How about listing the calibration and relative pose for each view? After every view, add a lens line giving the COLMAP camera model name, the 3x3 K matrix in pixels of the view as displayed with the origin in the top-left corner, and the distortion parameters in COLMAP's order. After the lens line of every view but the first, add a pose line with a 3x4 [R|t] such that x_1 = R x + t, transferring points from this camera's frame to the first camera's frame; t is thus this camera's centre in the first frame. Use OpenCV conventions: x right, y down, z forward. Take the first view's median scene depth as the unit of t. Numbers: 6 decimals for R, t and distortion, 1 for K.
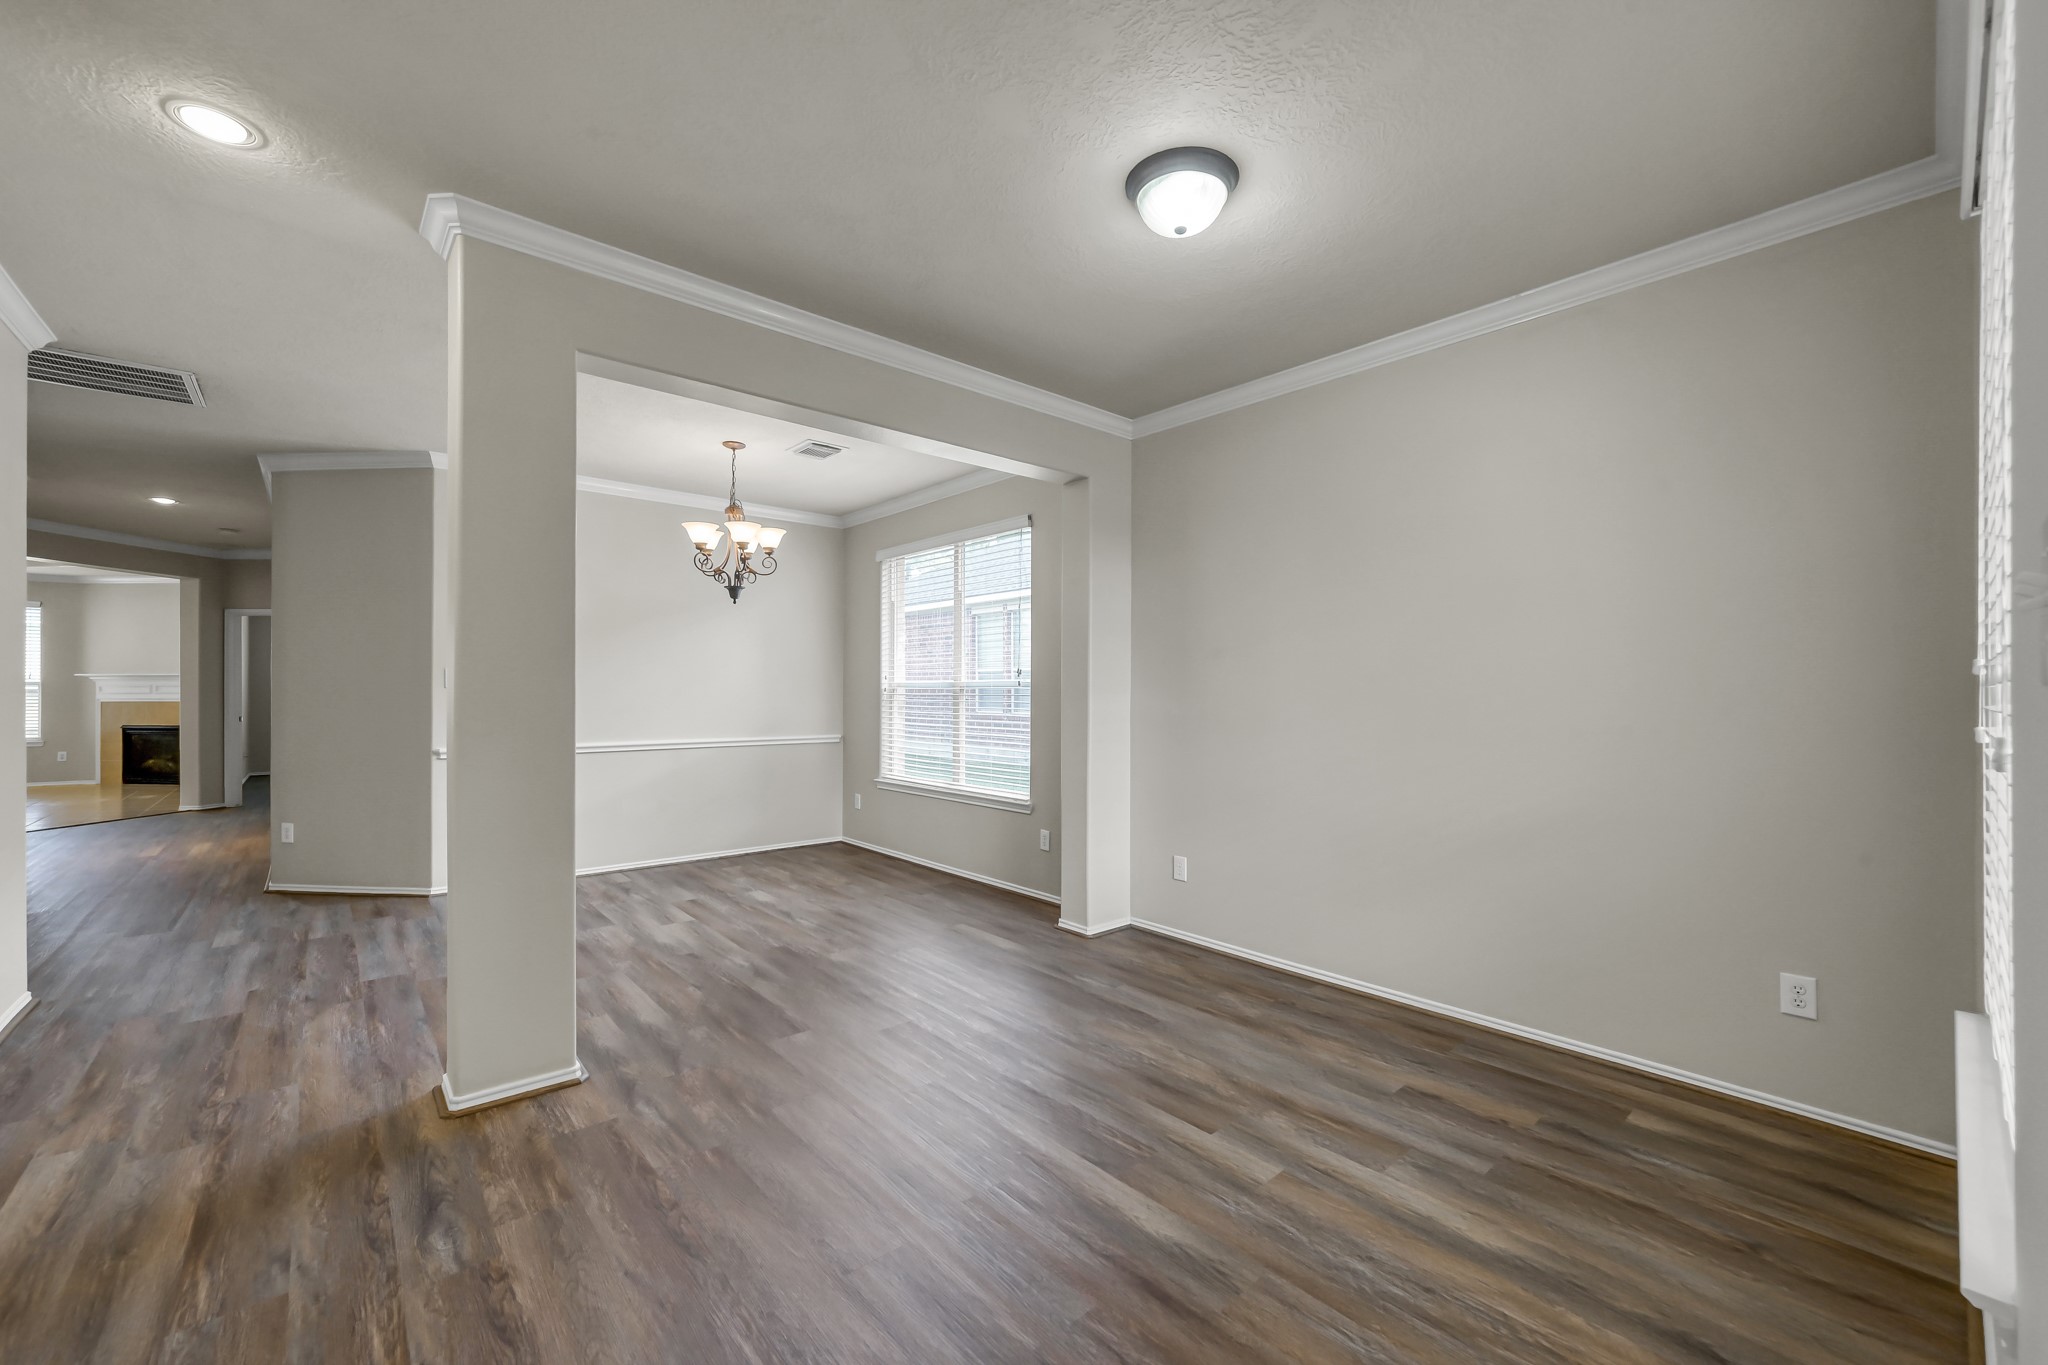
lens RADIAL K [[808.3, 0, 1025.2], [0, 808.3, 695.9], [0, 0, 1]] dist [-0.000979, 0.000884]
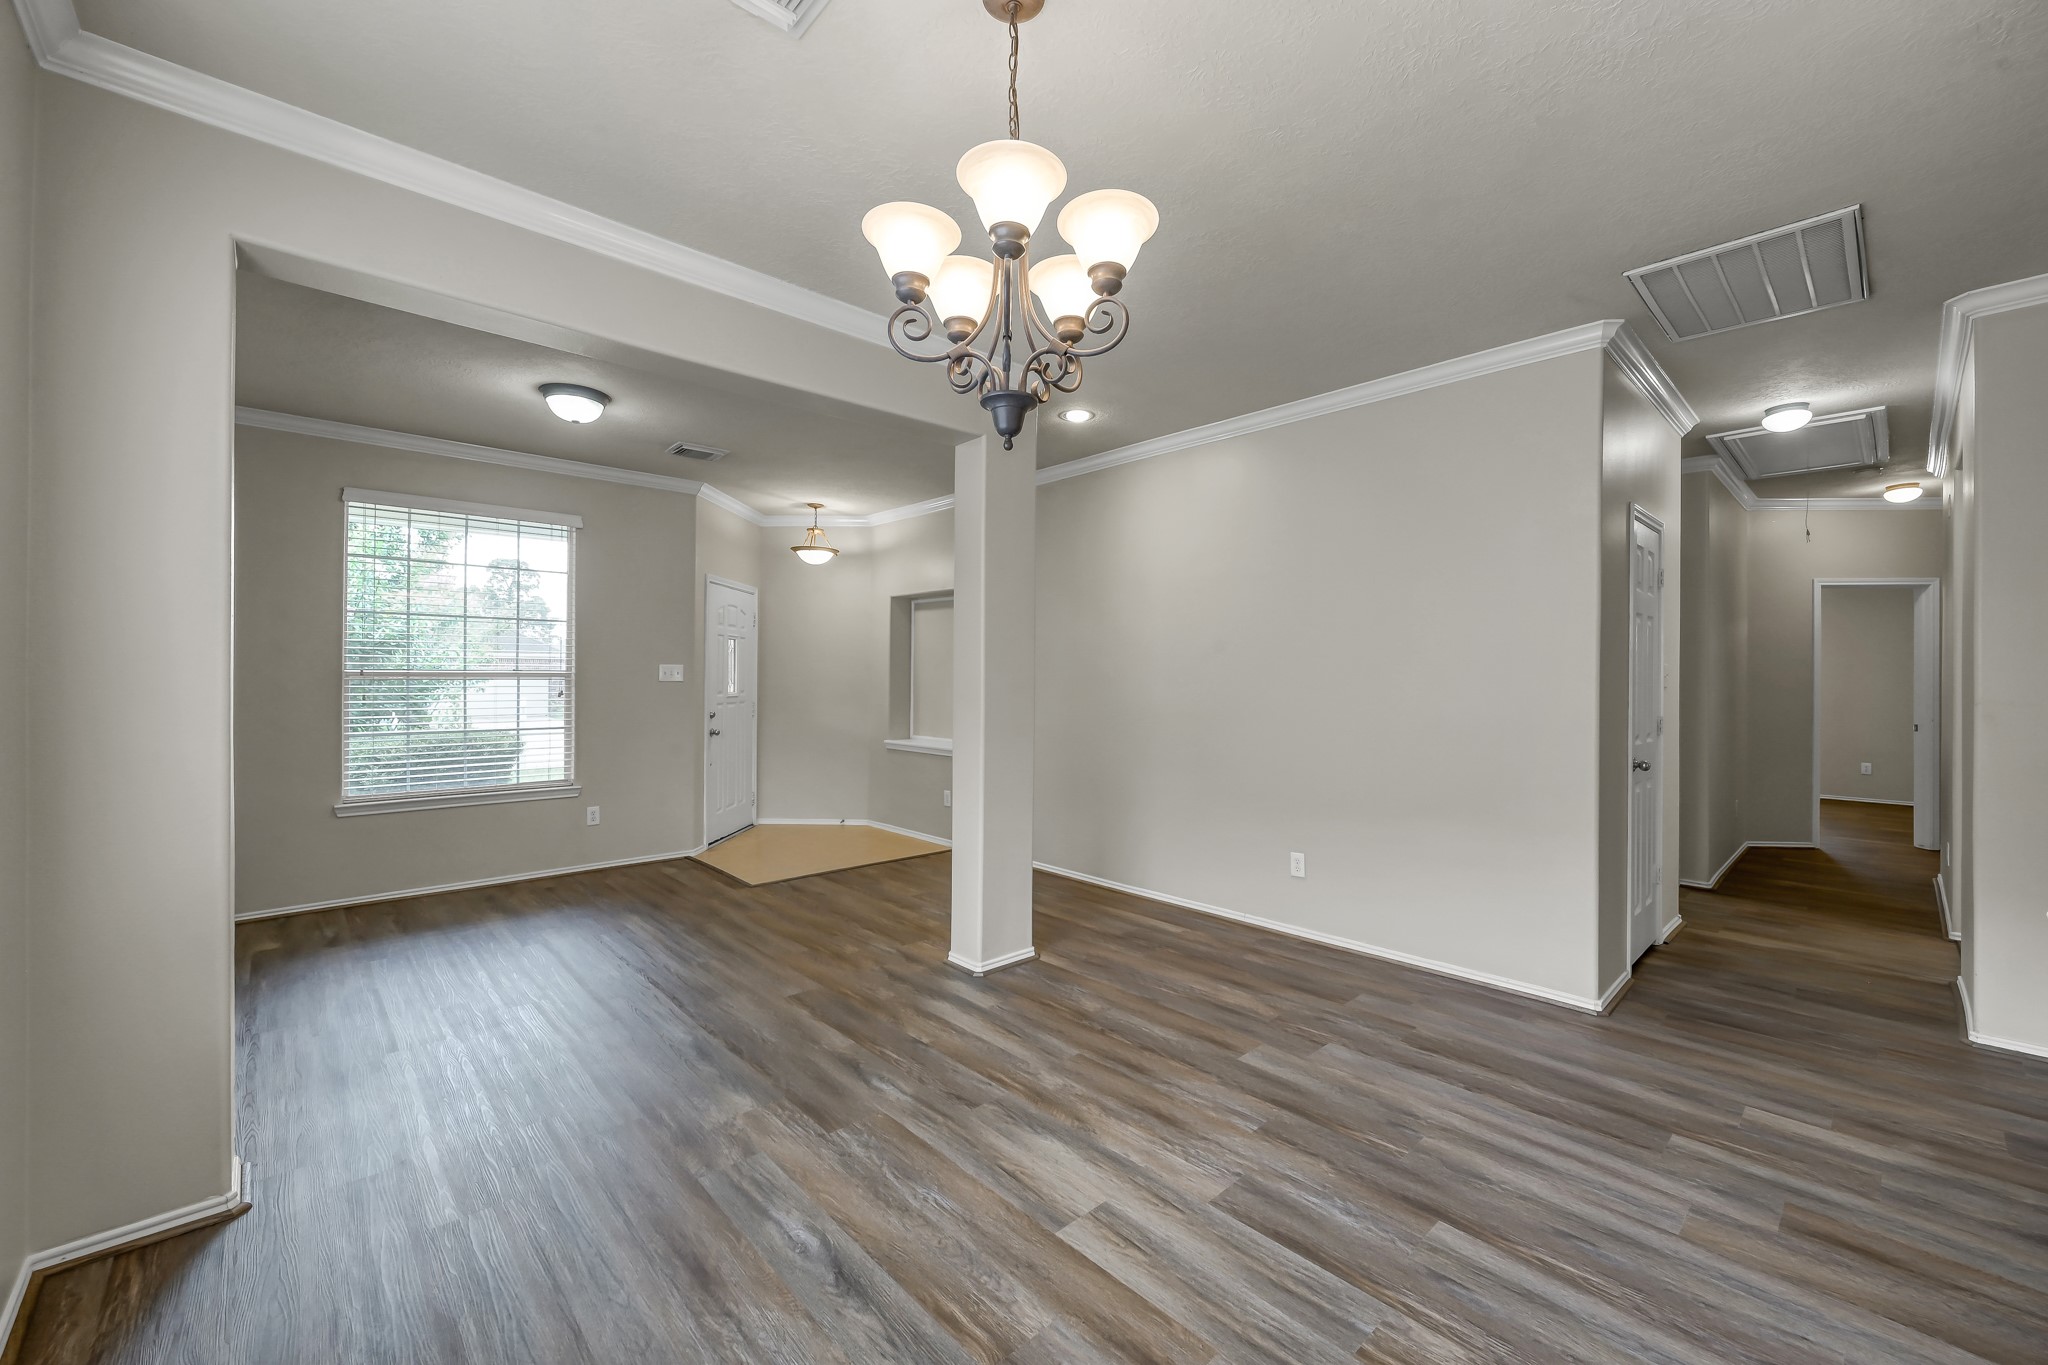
lens RADIAL K [[808.3, 0, 1013.3], [0, 808.3, 674.3], [0, 0, 1]] dist [-0.000979, 0.000884]
pose [[-0.999817, -0.007872, -0.017454, -0.427463], [-0.007981, 0.999949, 0.006181, -0.022284], [0.017404, 0.006319, -0.999829, 1.615575]]
